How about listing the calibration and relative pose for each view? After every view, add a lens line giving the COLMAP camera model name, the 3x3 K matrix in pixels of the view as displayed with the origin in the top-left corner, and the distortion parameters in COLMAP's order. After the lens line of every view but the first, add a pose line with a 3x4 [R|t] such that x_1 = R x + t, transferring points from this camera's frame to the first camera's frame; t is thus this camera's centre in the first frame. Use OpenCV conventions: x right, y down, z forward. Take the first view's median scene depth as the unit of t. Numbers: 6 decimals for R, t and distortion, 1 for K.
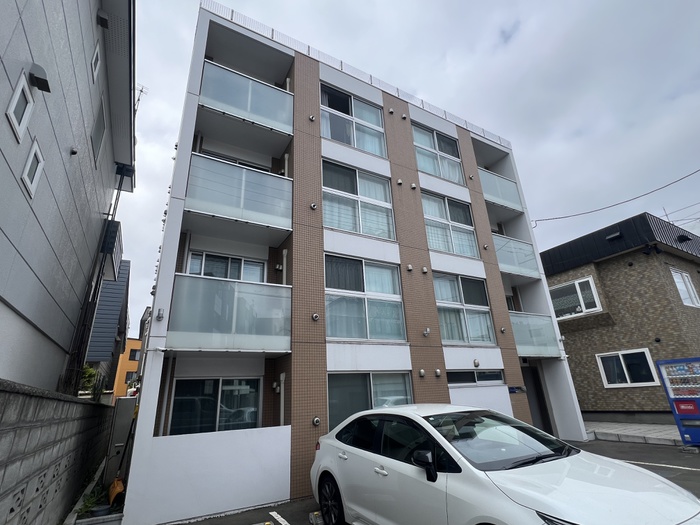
lens RADIAL K [[348.3, 0, 350.0], [0, 348.3, 262.5], [0, 0, 1]] dist [-0.000860, 0.000546]
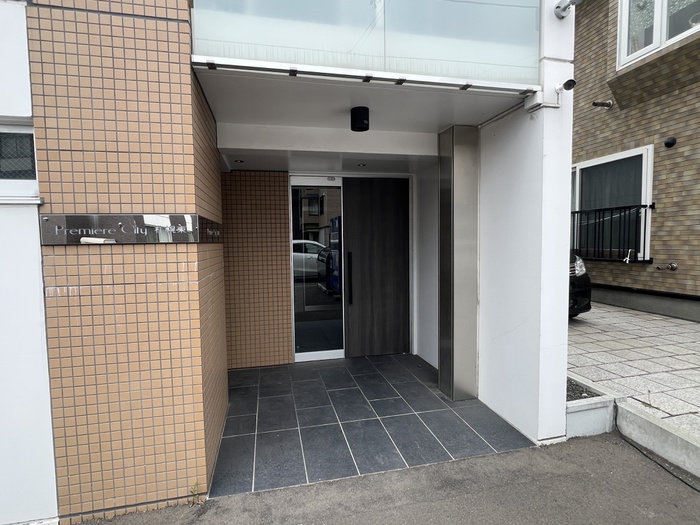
lens RADIAL K [[360.1, 0, 350.0], [0, 360.1, 262.5], [0, 0, 1]] dist [-0.003884, -0.000009]
pose [[0.957097, 0.053285, -0.284828, 0.642800], [0.071742, 0.908771, 0.411082, 0.303711], [0.280748, -0.413879, 0.865959, 0.840484]]
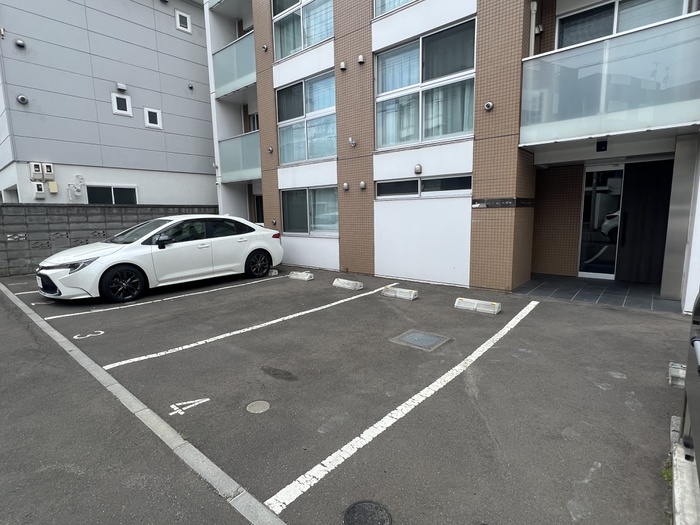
lens RADIAL K [[360.1, 0, 350.0], [0, 360.1, 262.5], [0, 0, 1]] dist [-0.003884, -0.000009]
pose [[0.337330, 0.175552, -0.924873, 0.995411], [0.340617, 0.893132, 0.293761, 0.177251], [0.877604, -0.414122, 0.241484, 0.557751]]
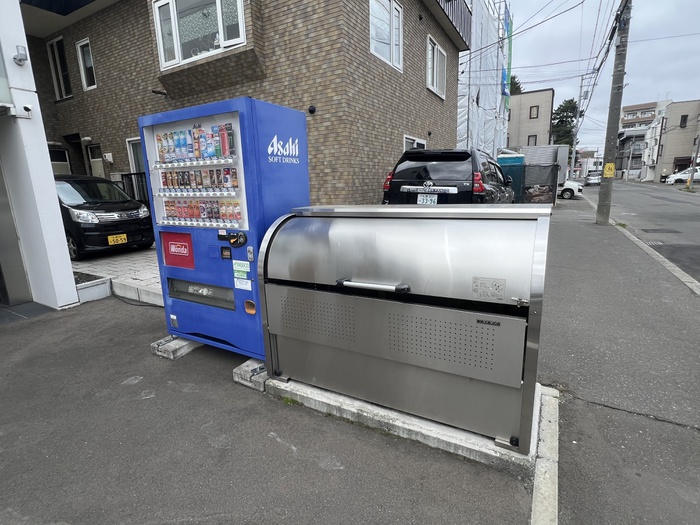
lens RADIAL K [[360.1, 0, 350.0], [0, 360.1, 262.5], [0, 0, 1]] dist [-0.003884, -0.000009]
pose [[0.861486, -0.086786, 0.500310, 0.804590], [-0.189659, 0.858984, 0.475579, 0.189141], [-0.471032, -0.504593, 0.723543, 0.557687]]
